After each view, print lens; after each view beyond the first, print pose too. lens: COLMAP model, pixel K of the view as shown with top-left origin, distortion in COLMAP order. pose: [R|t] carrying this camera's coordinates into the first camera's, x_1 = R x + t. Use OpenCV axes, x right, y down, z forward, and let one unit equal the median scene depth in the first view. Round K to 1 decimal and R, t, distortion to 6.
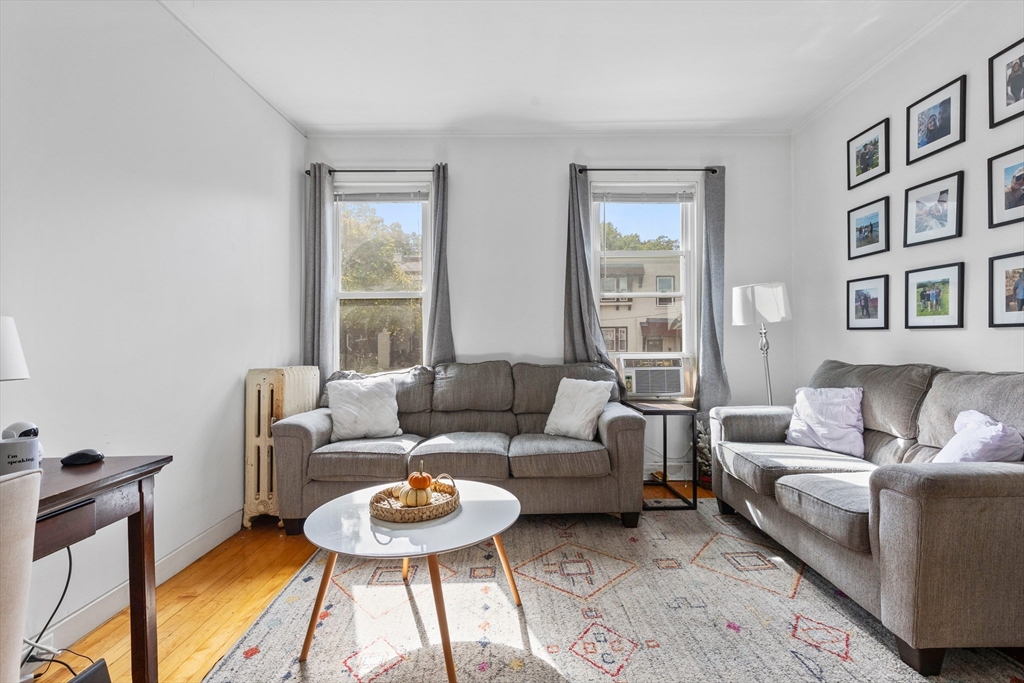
lens RADIAL K [[459.5, 0, 512.7], [0, 459.5, 339.8], [0, 0, 1]] dist [0.007167, -0.002178]
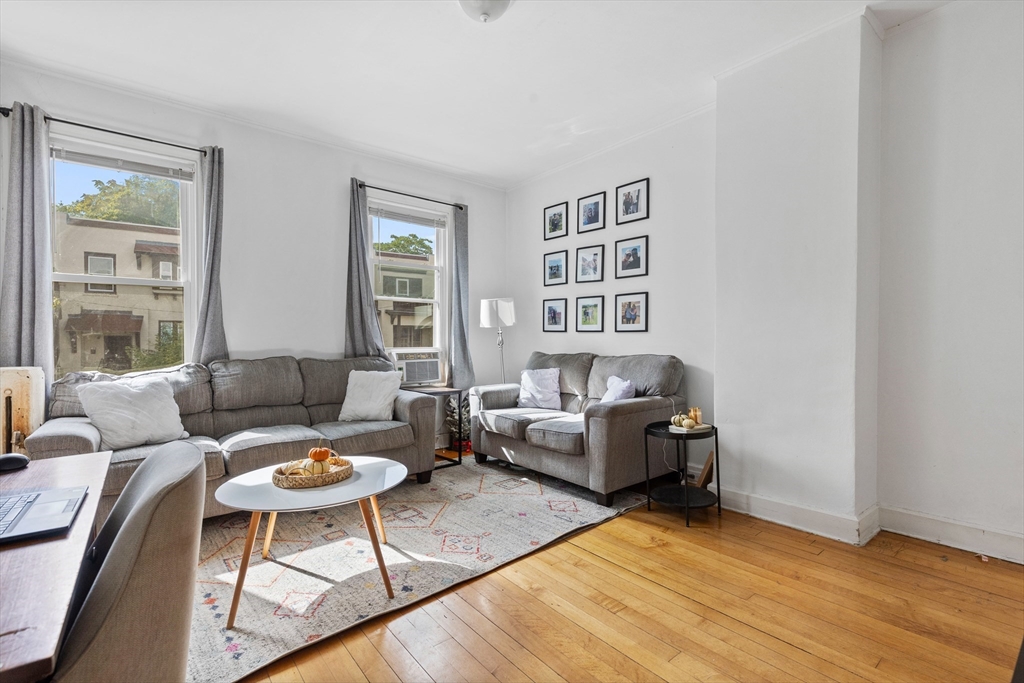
lens RADIAL K [[459.5, 0, 513.2], [0, 459.5, 341.7], [0, 0, 1]] dist [0.007167, -0.002178]
pose [[0.780776, 0.003067, 0.624803, -0.343084], [-0.008914, 0.999941, 0.006231, 0.002465], [-0.624747, -0.010435, 0.780757, -0.146168]]
